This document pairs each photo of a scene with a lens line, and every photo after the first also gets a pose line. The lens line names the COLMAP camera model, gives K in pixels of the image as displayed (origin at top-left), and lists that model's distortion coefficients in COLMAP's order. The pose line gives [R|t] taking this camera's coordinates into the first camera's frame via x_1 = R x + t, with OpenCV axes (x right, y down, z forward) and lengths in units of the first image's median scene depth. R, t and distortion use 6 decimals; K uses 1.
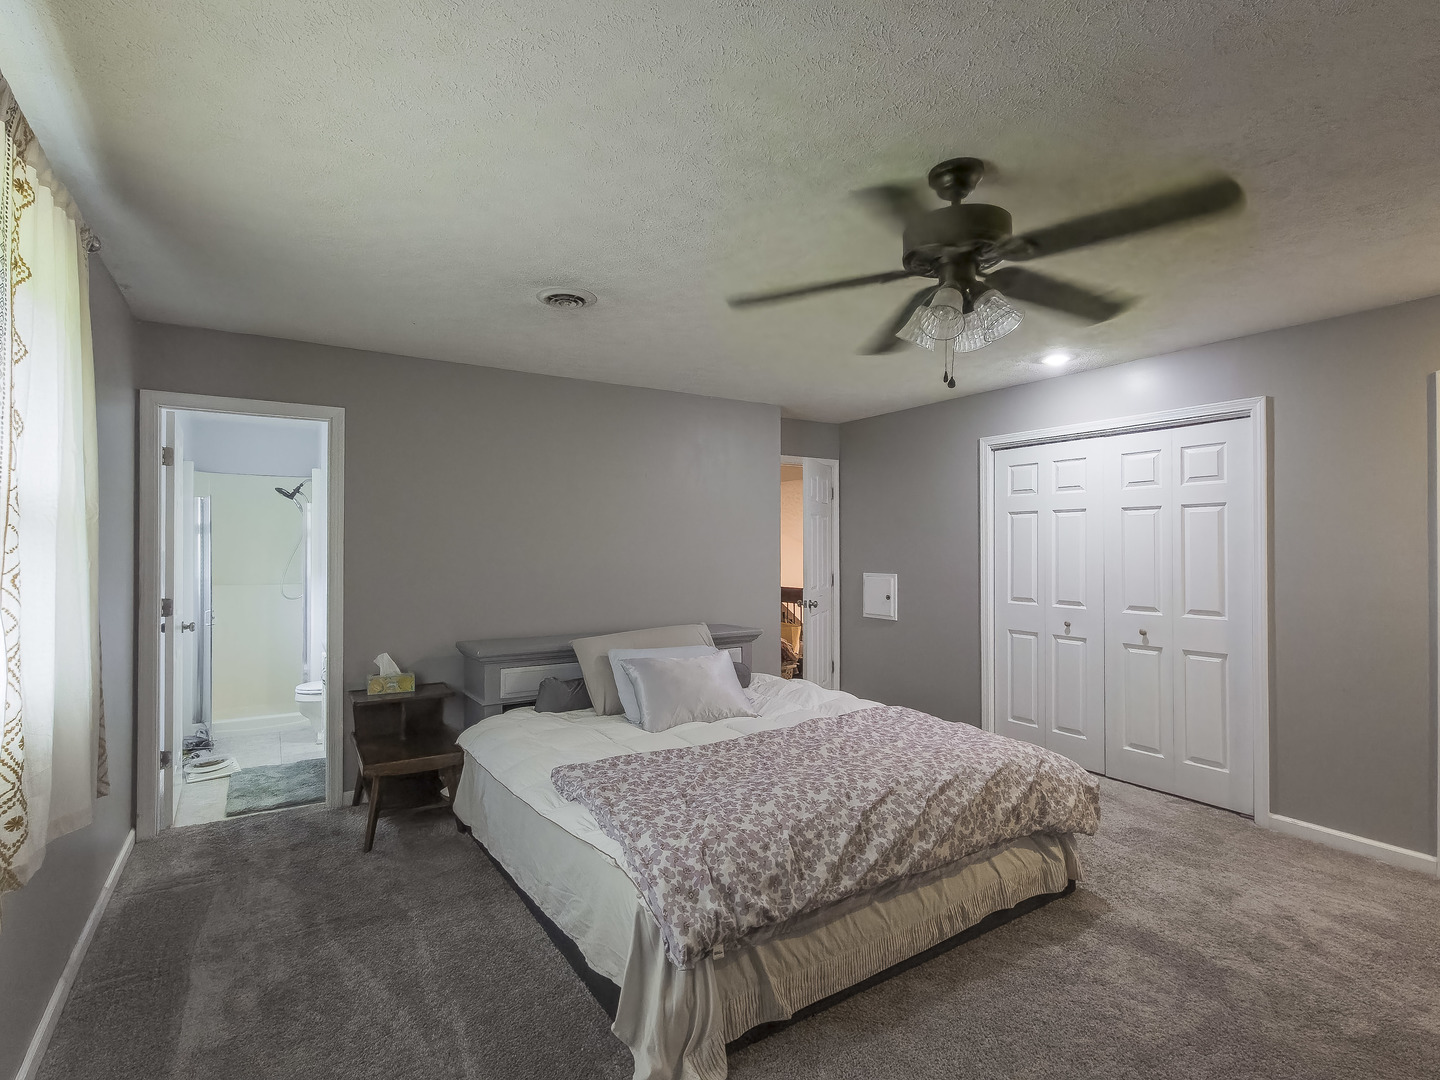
lens RADIAL K [[726.8, 0, 713.9], [0, 726.8, 538.7], [0, 0, 1]] dist [0.001401, 0.001044]
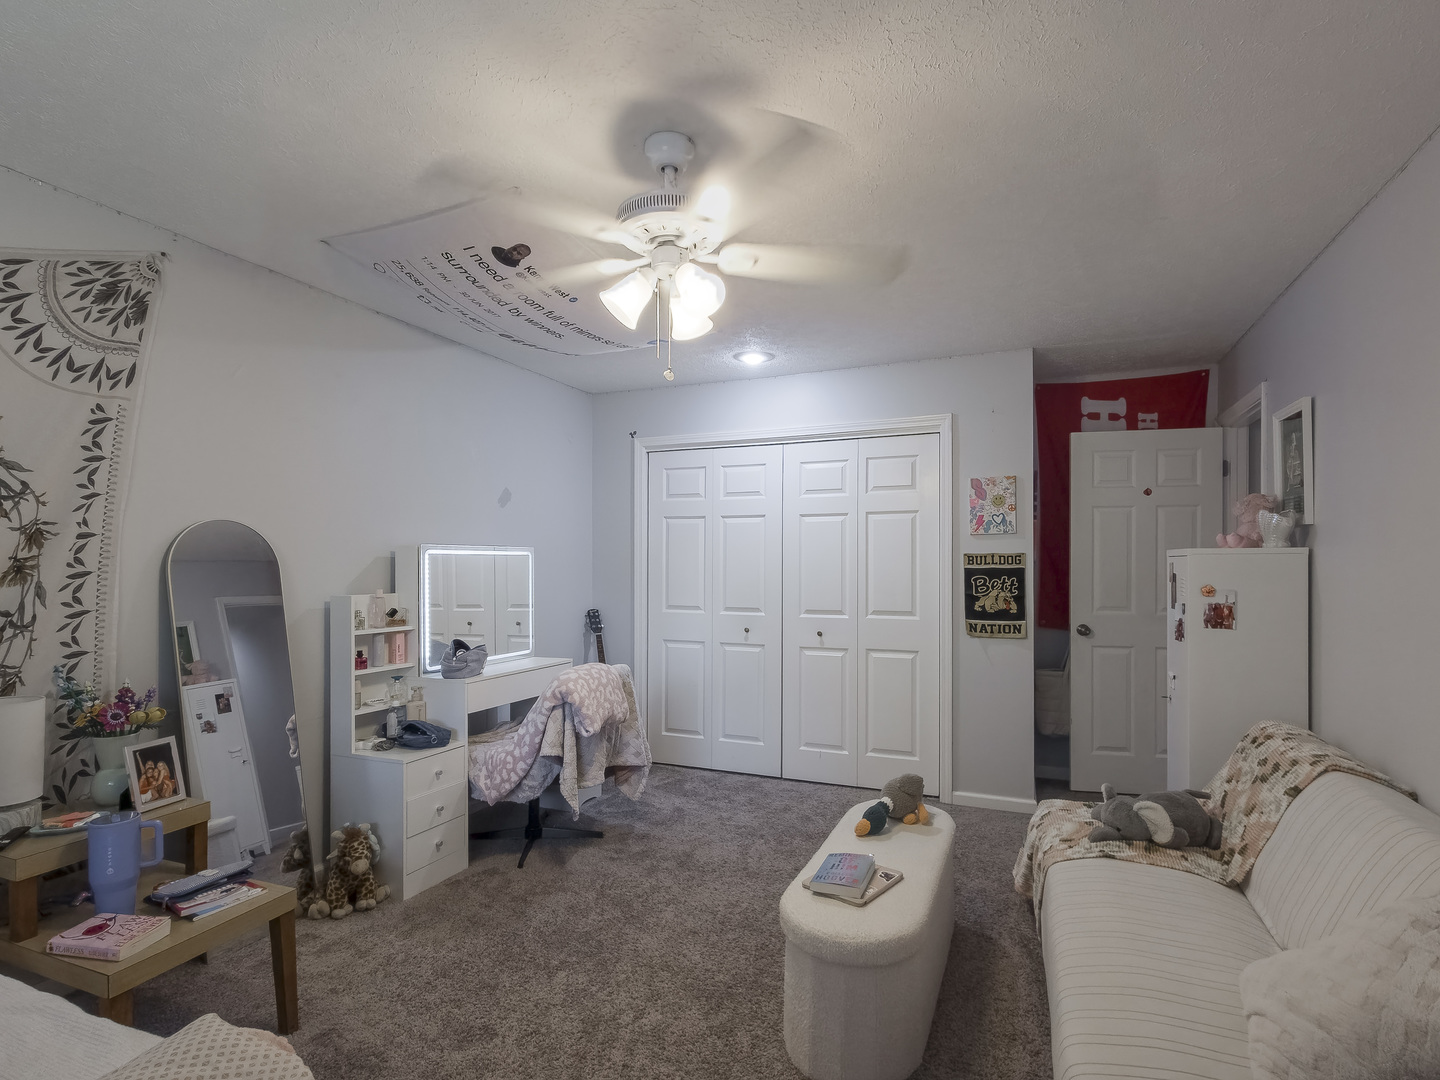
lens RADIAL K [[739.7, 0, 726.3], [0, 739.7, 551.3], [0, 0, 1]] dist [0.004811, -0.004983]
pose [[0.811648, -0.007146, 0.584103, -0.136751], [0.003305, 0.999965, 0.007642, 0.001537], [-0.584137, -0.004272, 0.811644, 0.219183]]
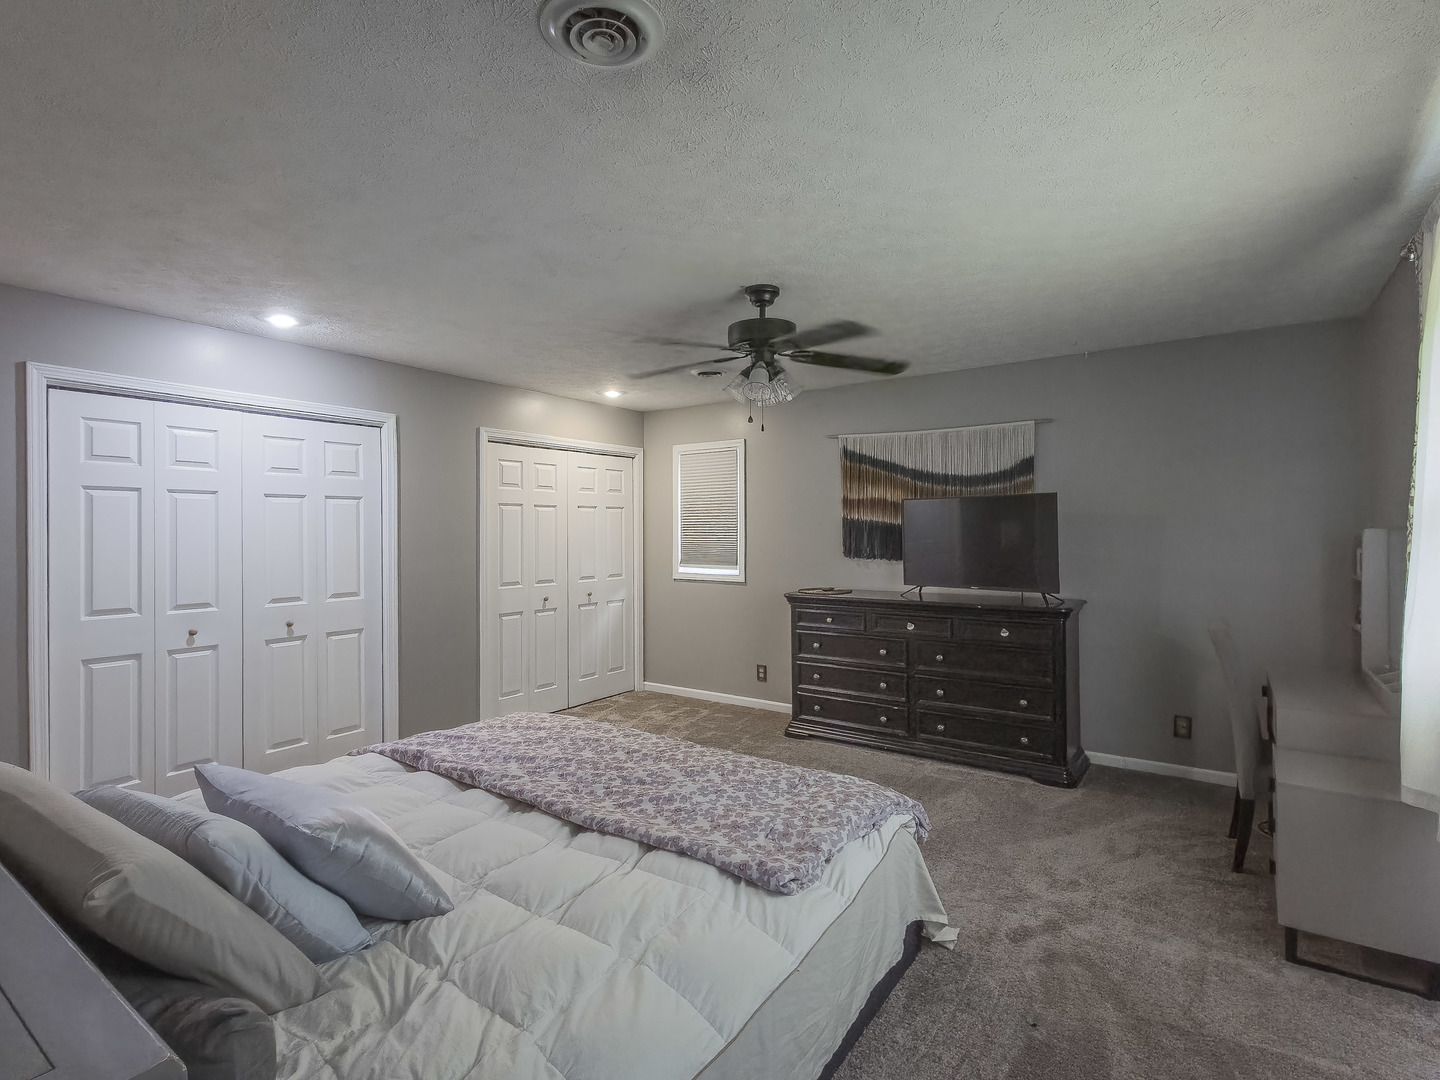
lens RADIAL K [[726.8, 0, 705.2], [0, 726.8, 533.6], [0, 0, 1]] dist [0.001401, 0.001044]
pose [[-0.395659, -0.001099, 0.918397, -0.524864], [-0.006179, 0.999980, -0.001466, 0.005990], [-0.918376, -0.006255, -0.395658, 0.877888]]
